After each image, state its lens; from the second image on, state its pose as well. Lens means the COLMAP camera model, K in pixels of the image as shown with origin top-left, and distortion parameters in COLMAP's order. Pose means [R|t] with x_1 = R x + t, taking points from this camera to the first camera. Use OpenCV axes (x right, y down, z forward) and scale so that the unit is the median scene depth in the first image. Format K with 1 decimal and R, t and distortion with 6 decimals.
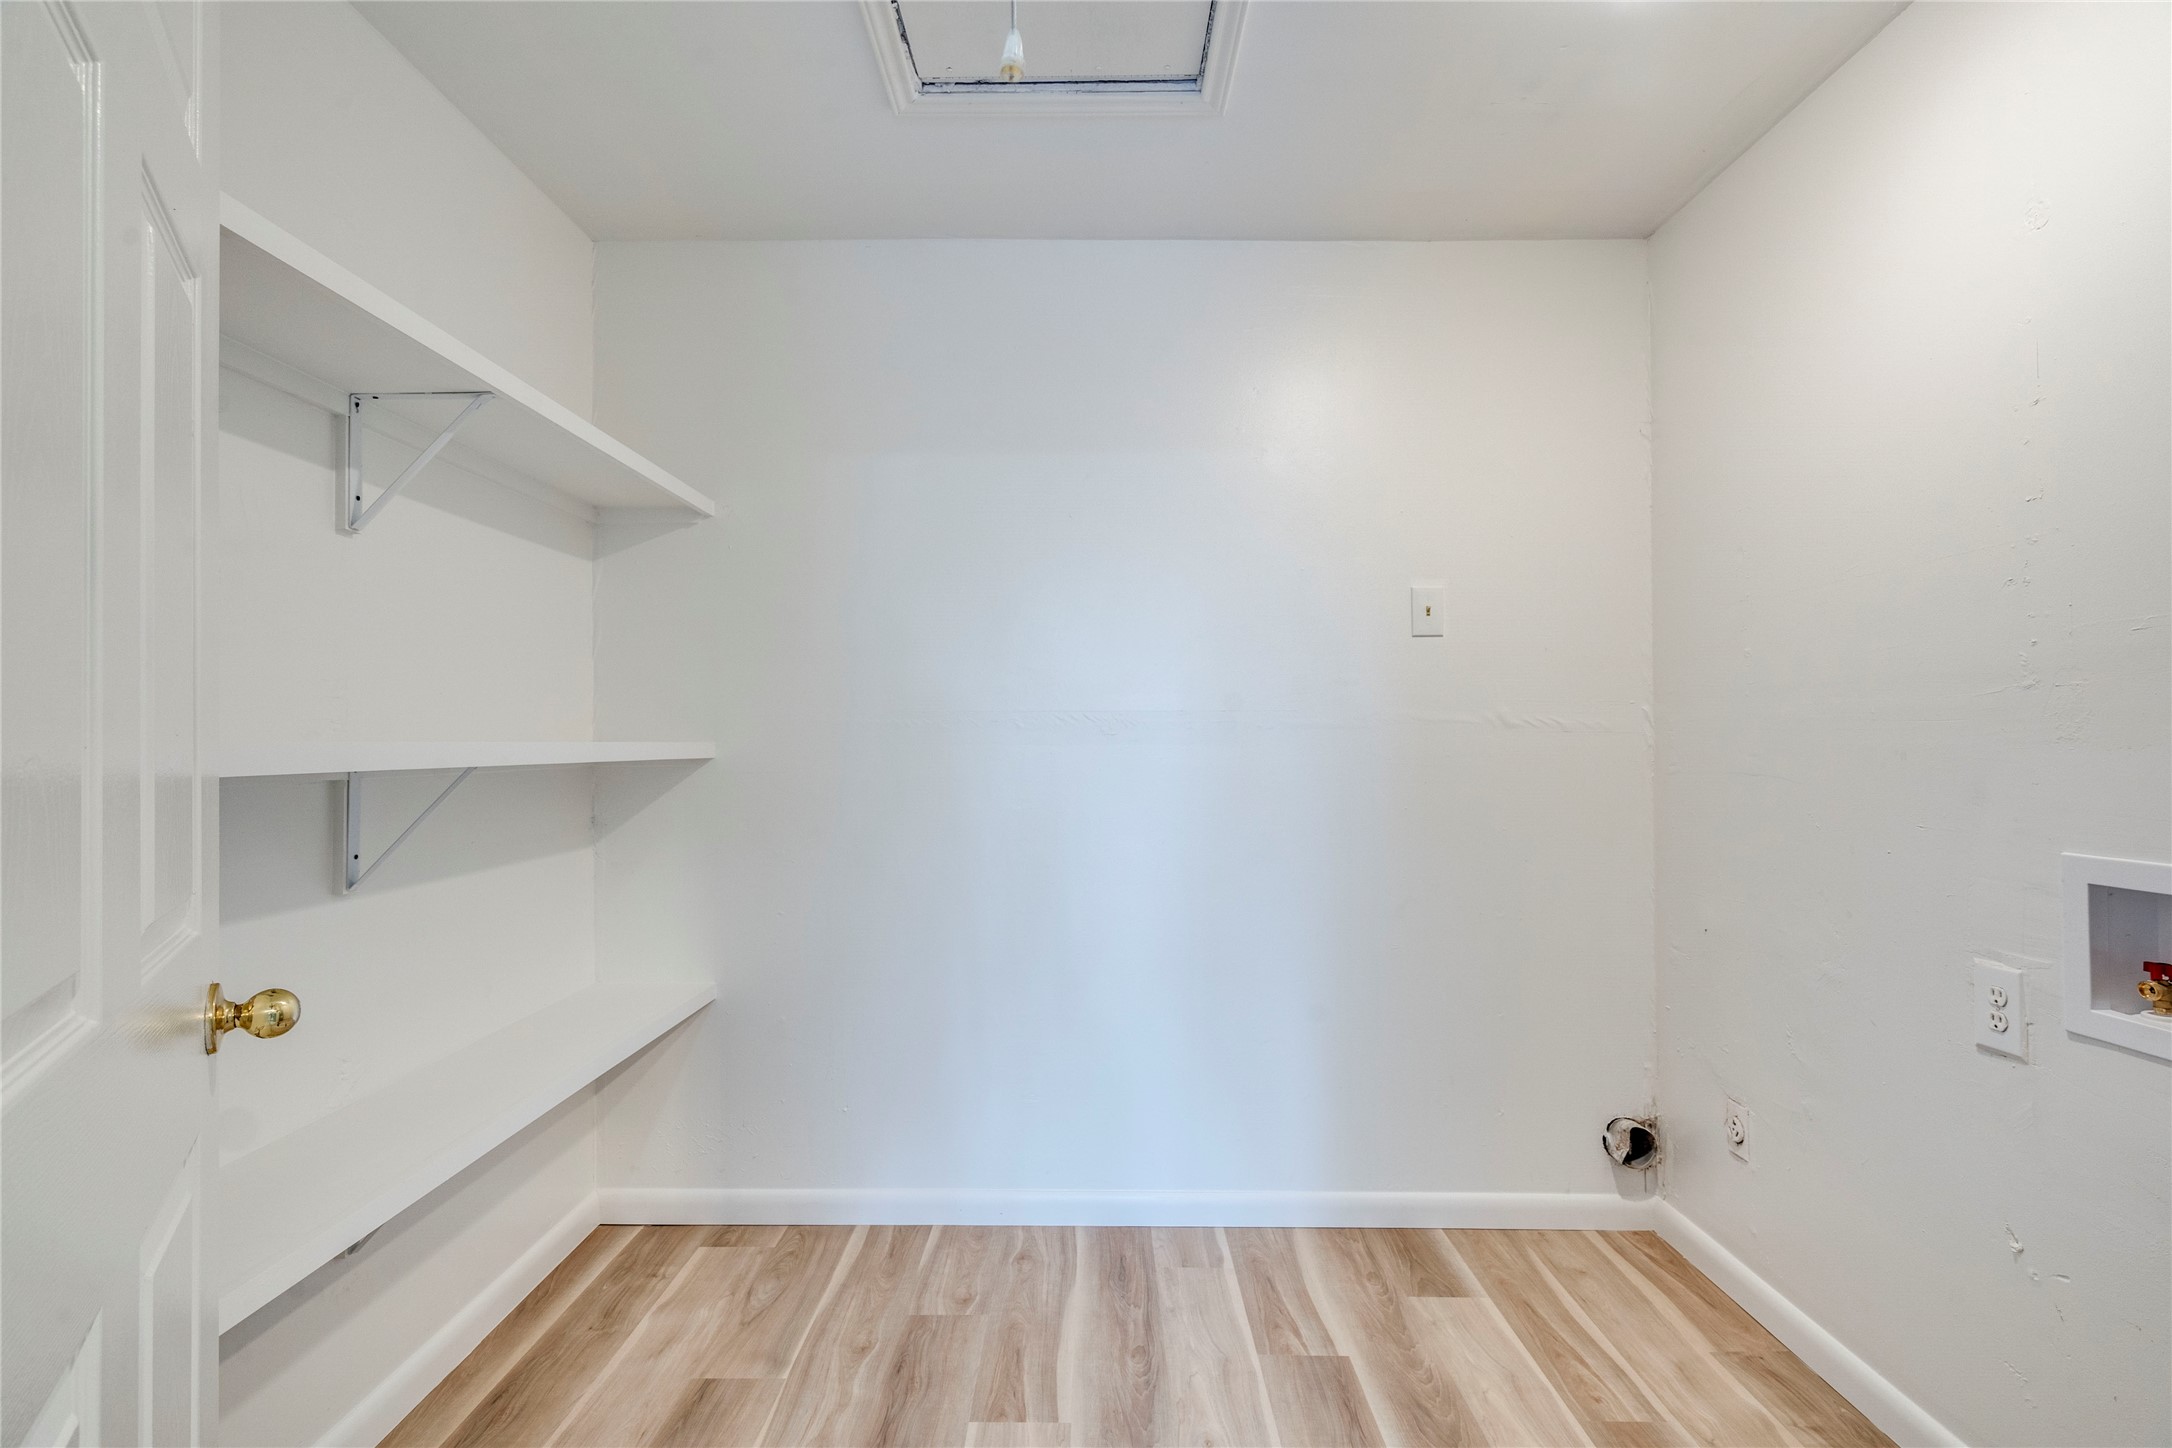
lens RADIAL K [[989.5, 0, 1085.1], [0, 989.5, 726.9], [0, 0, 1]] dist [-0.004419, 0.001408]
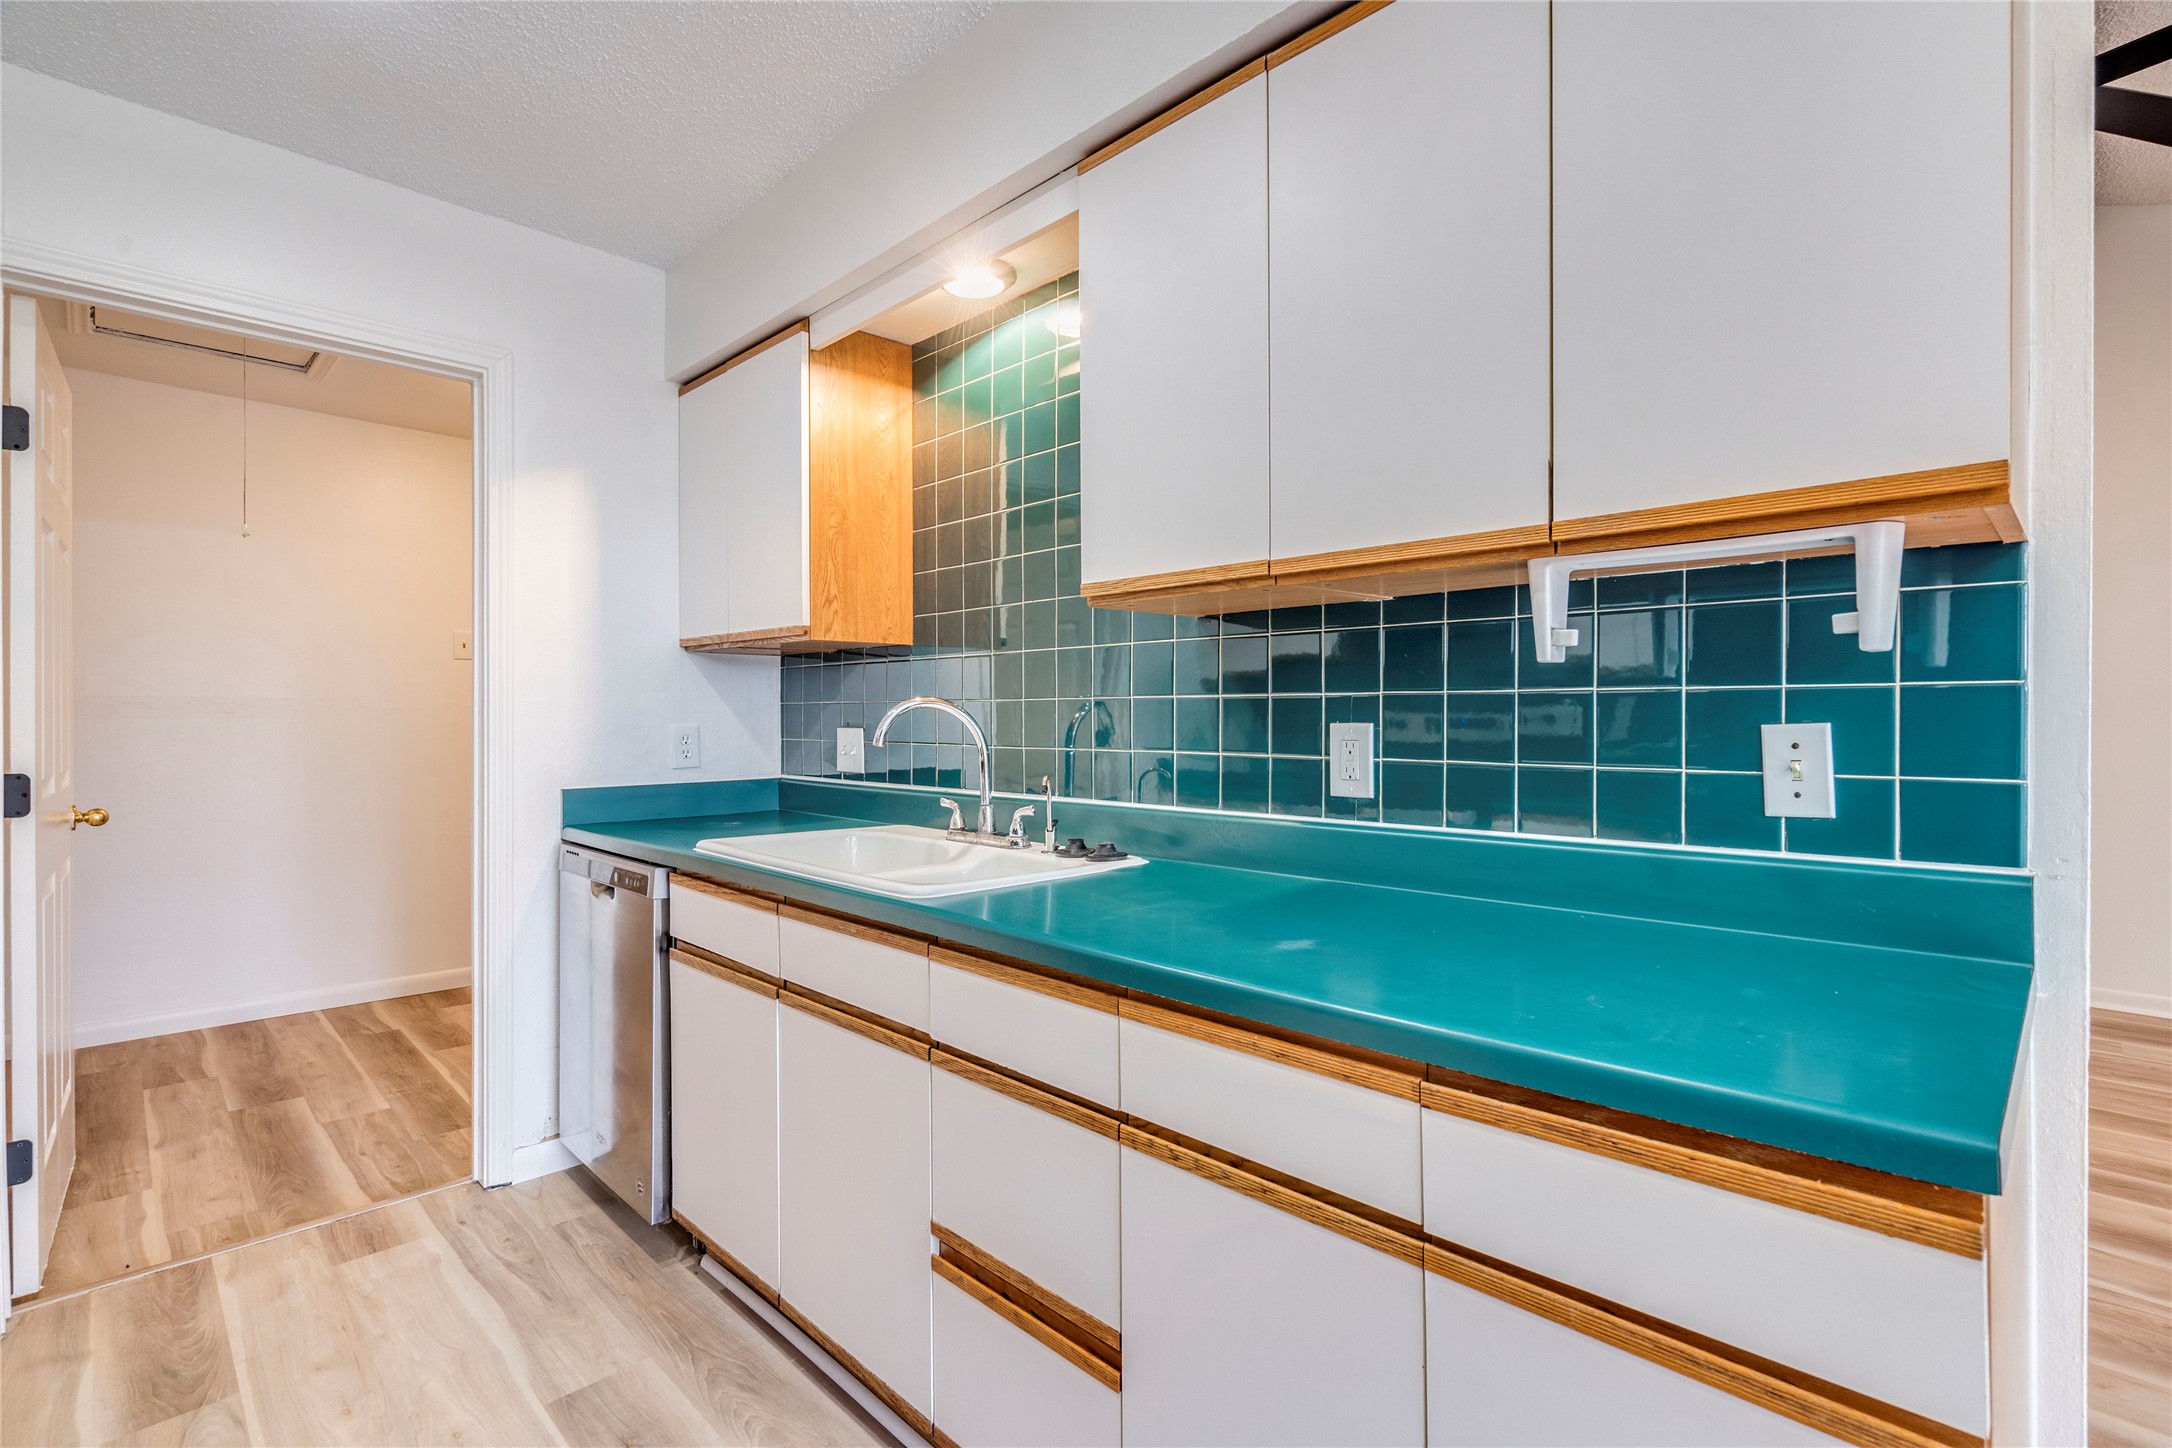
lens RADIAL K [[989.5, 0, 1085.0], [0, 989.5, 724.3], [0, 0, 1]] dist [-0.004419, 0.001408]
pose [[0.702259, 0.000731, 0.711921, -0.175384], [-0.008195, 0.999942, 0.007057, 0.004096], [-0.711874, -0.010790, 0.702224, -1.354723]]
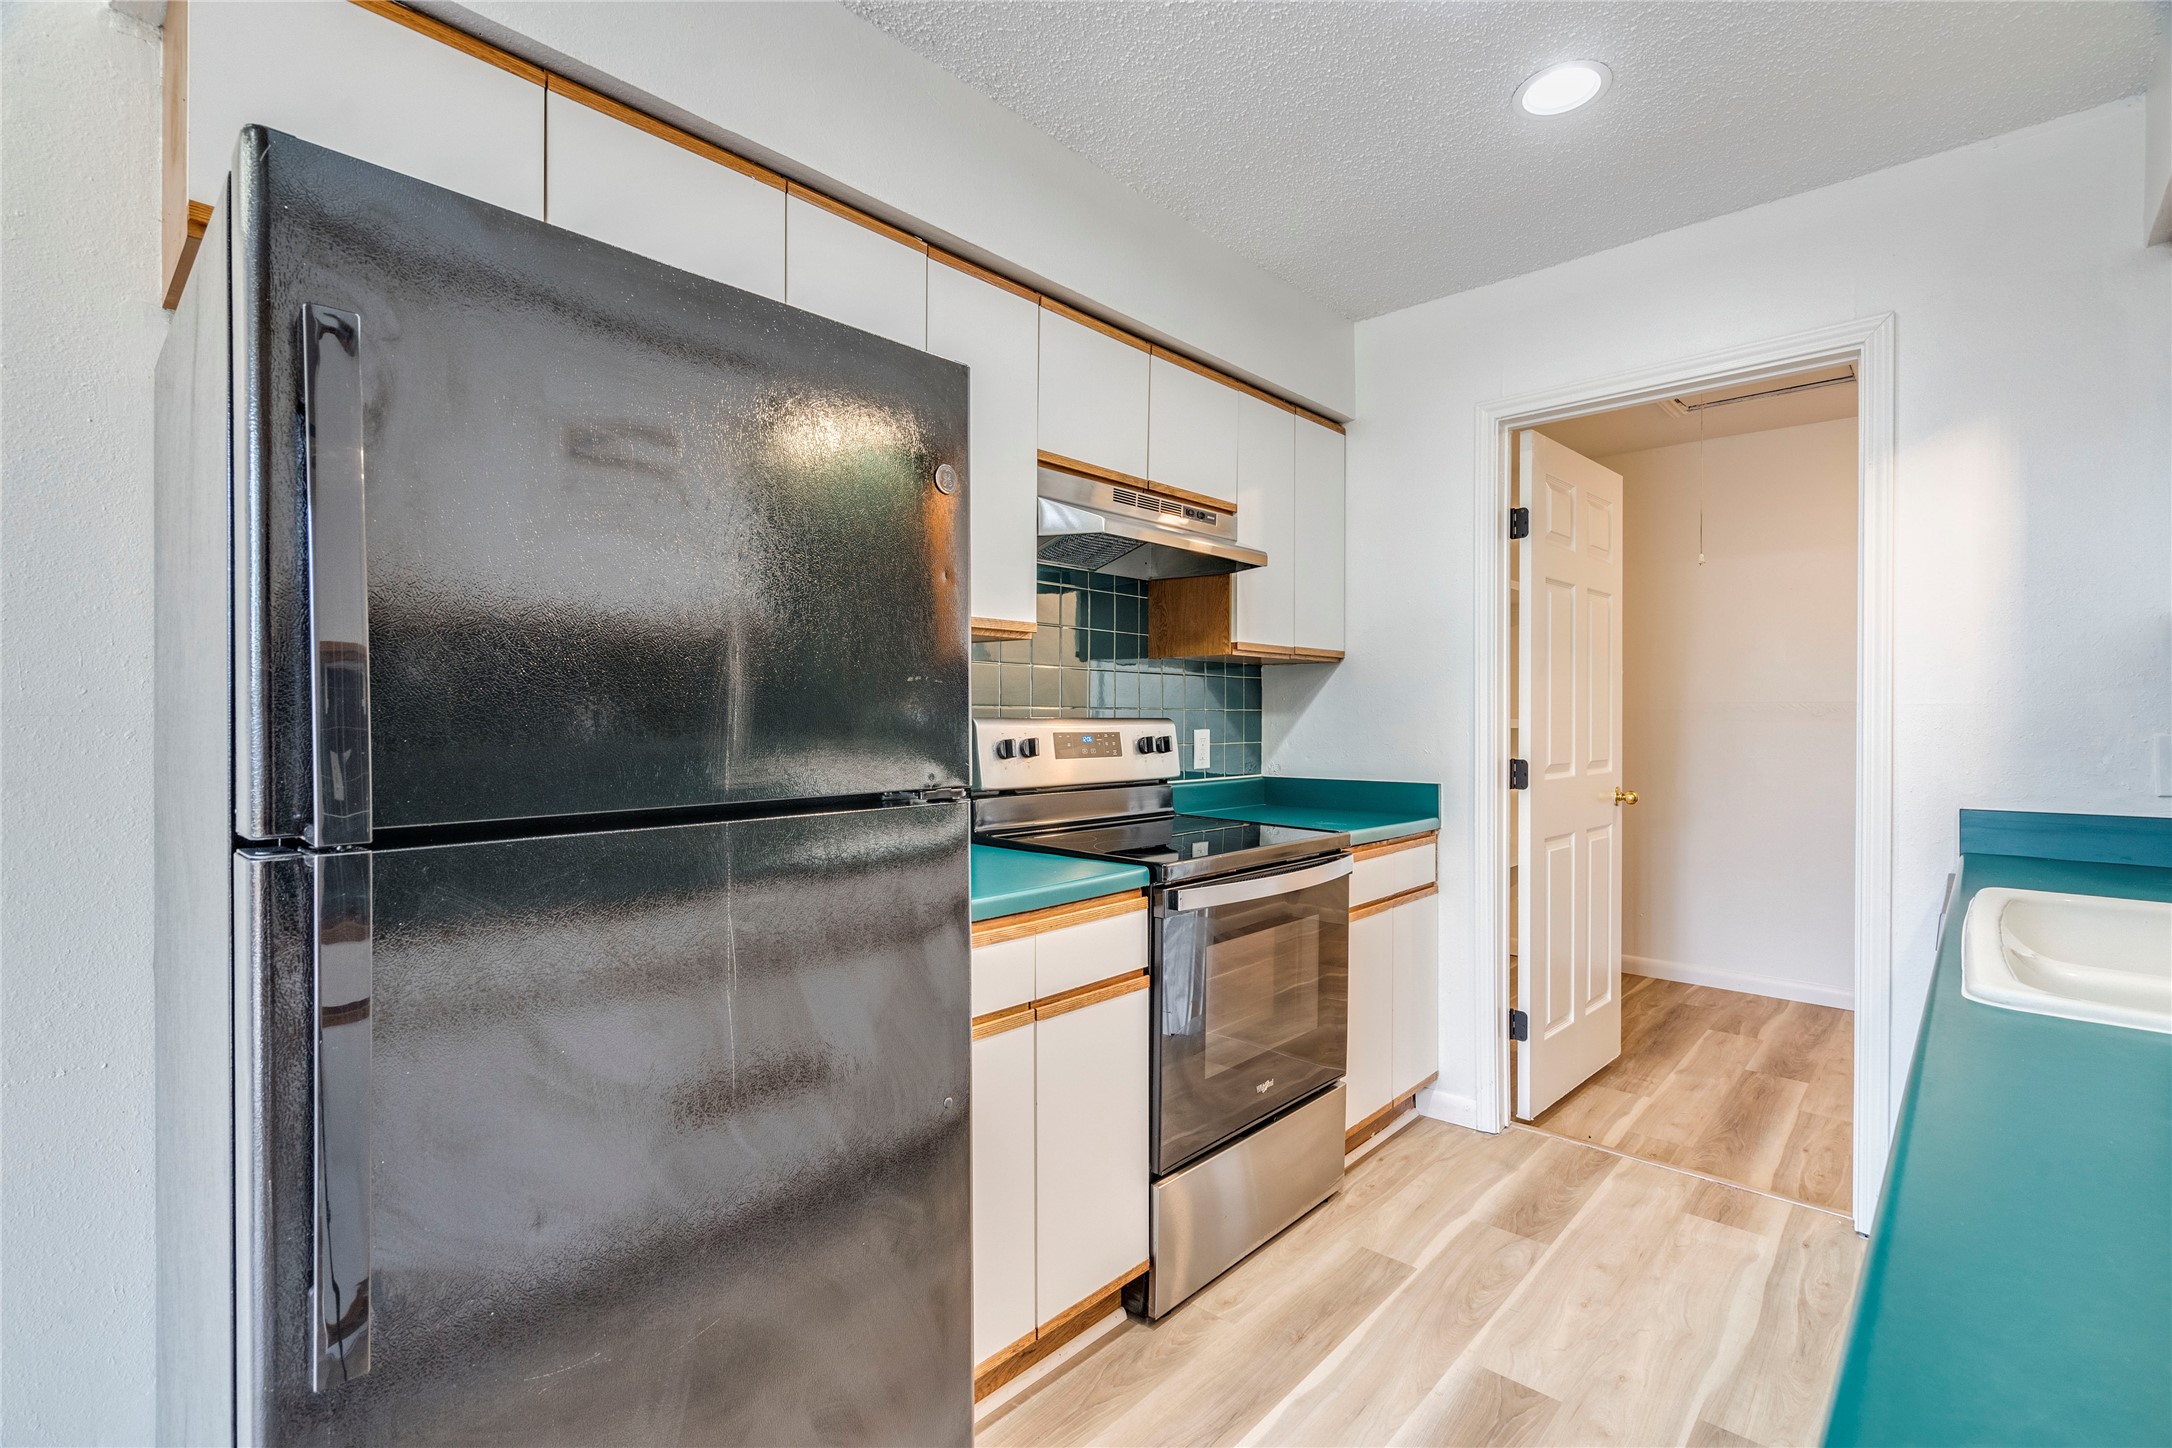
lens RADIAL K [[989.5, 0, 1069.0], [0, 989.5, 718.8], [0, 0, 1]] dist [-0.004419, 0.001408]
pose [[0.731364, 0.007811, -0.681943, 0.302876], [-0.001305, 0.999949, 0.010054, -0.003935], [0.681986, -0.006464, 0.731337, -1.411916]]
